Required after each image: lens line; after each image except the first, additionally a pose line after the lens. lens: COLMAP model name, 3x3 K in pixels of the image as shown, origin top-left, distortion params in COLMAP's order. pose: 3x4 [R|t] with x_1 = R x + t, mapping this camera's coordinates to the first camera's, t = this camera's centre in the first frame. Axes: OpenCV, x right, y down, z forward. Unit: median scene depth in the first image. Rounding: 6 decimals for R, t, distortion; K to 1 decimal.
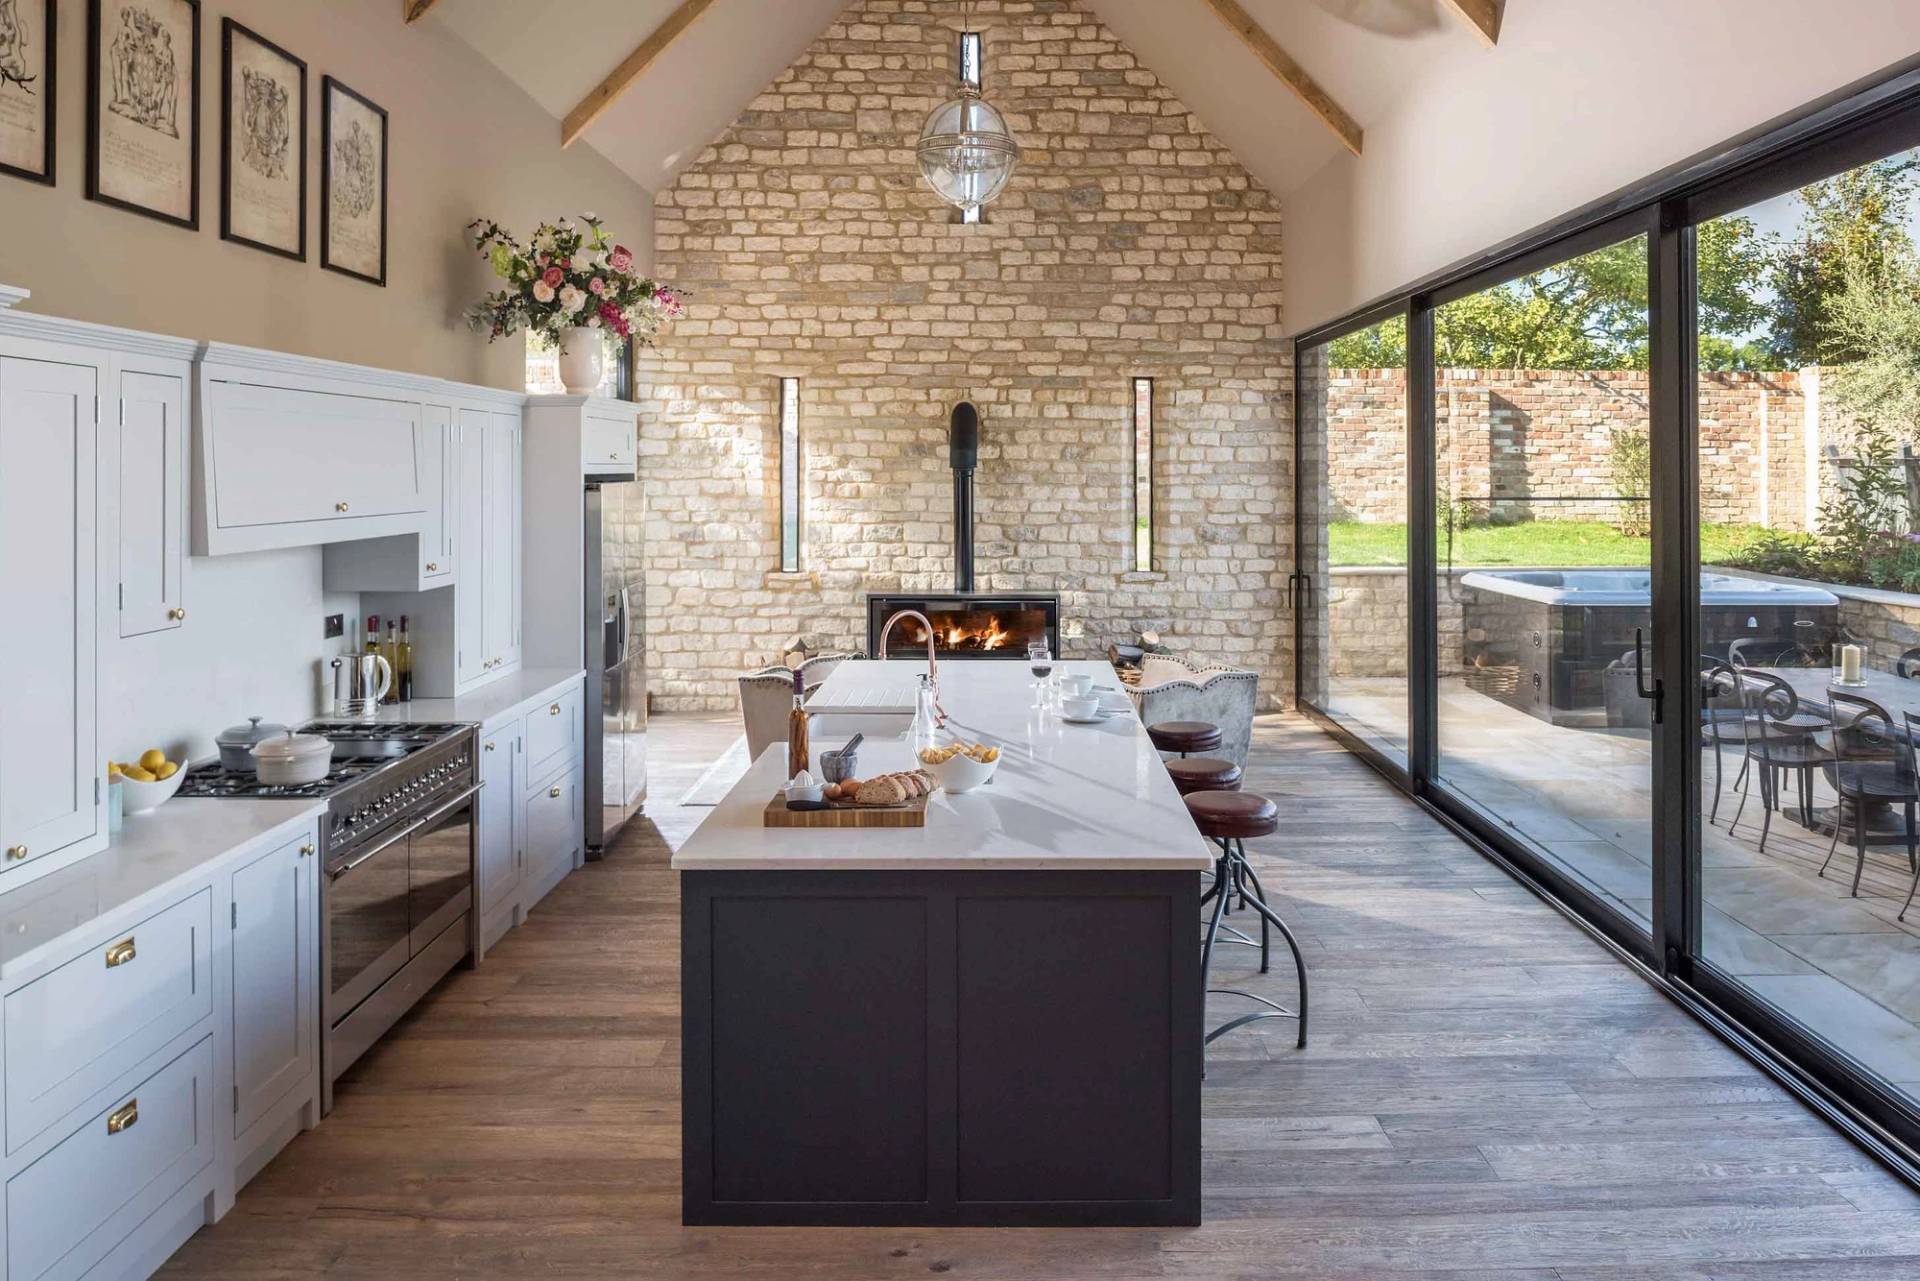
lens RADIAL K [[1345.4, 0, 929.6], [0, 1345.4, 465.8], [0, 0, 1]] dist [0.004094, -0.015069]
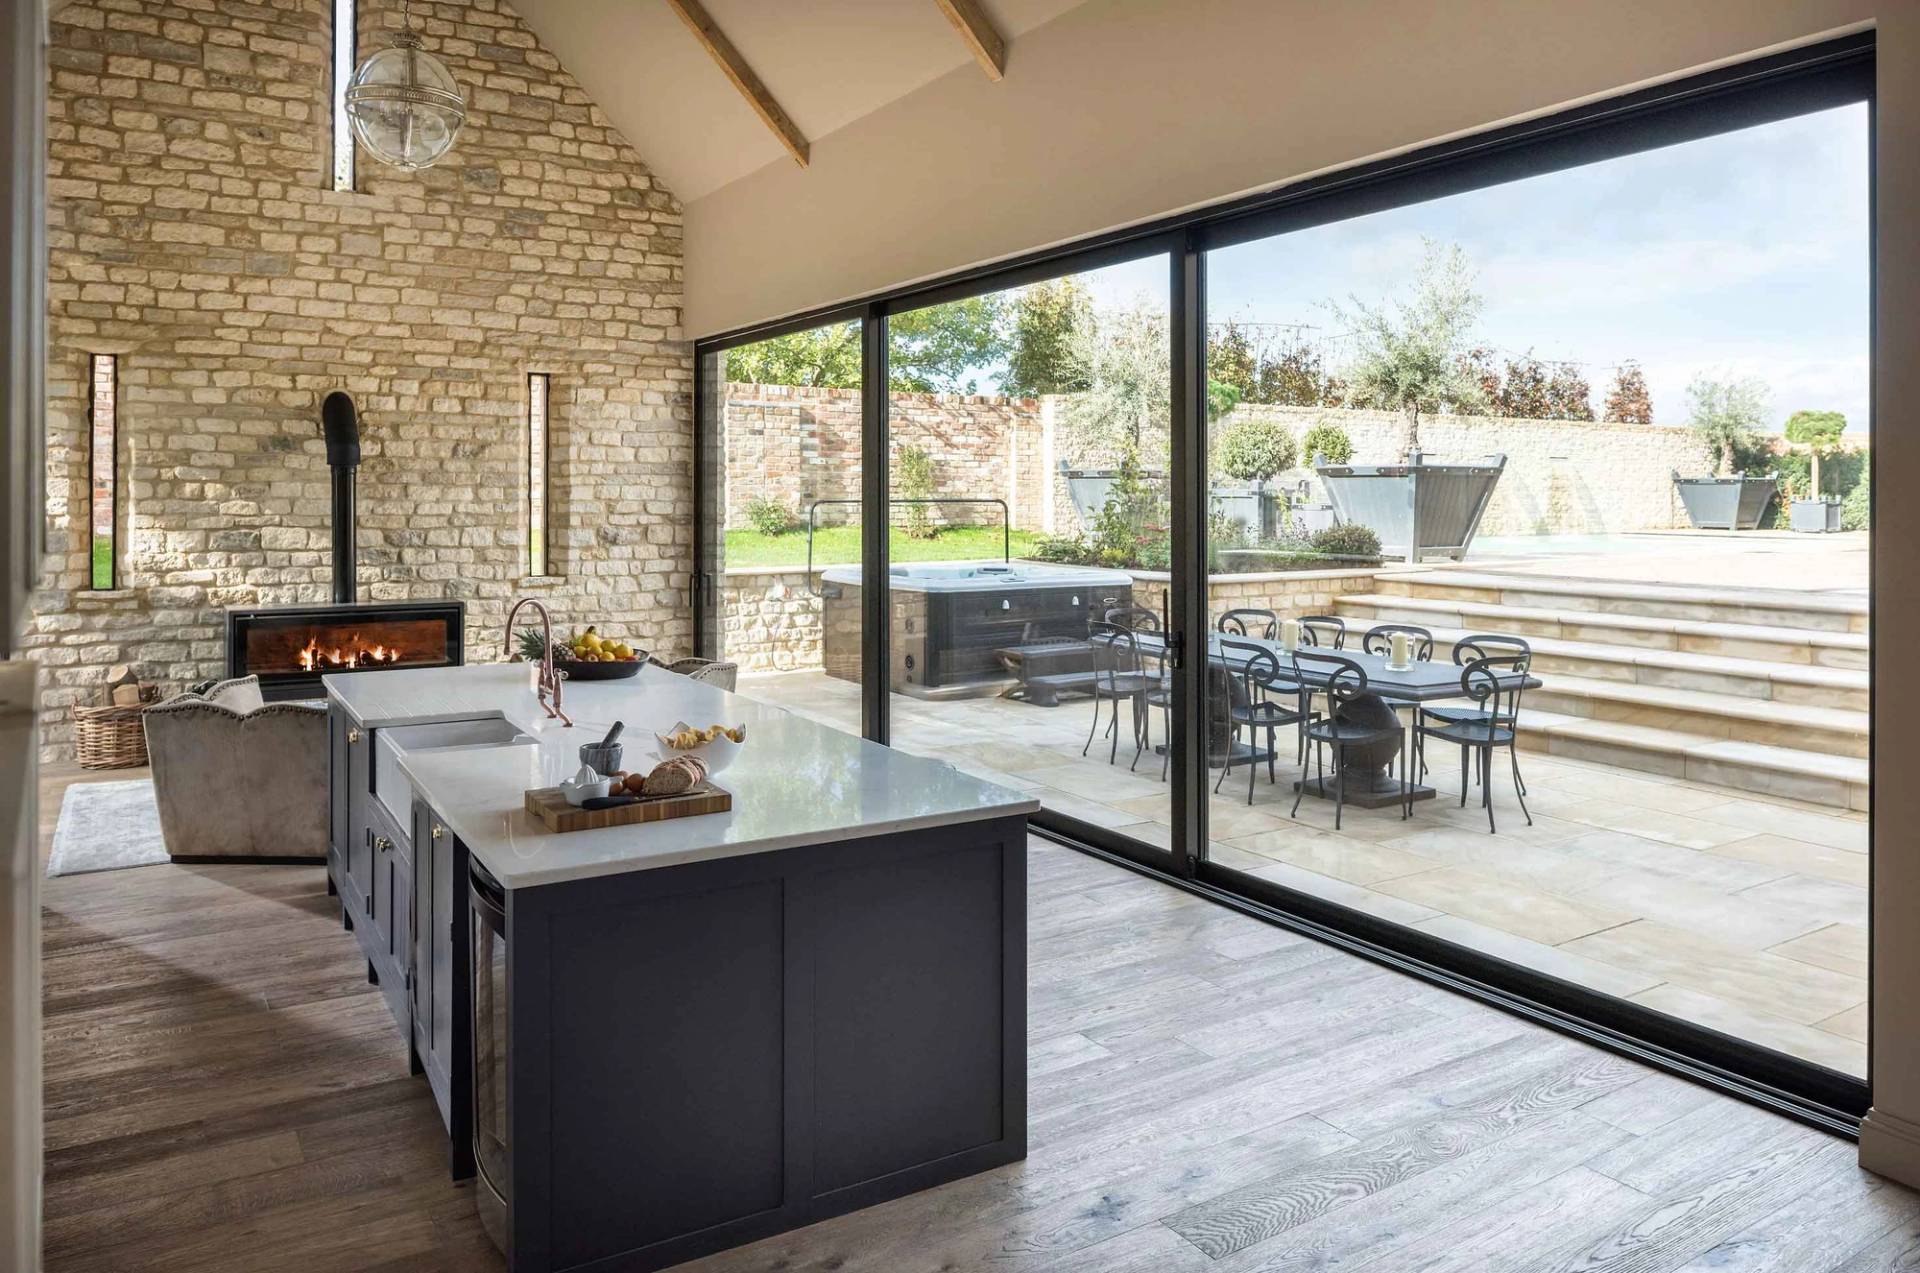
lens RADIAL K [[1345.4, 0, 922.7], [0, 1345.4, 482.2], [0, 0, 1]] dist [0.004094, -0.015069]
pose [[0.860435, 0.005566, 0.509529, -0.095559], [-0.005925, 0.999982, -0.000918, 0.011195], [-0.509525, -0.002229, 0.860453, 0.036231]]
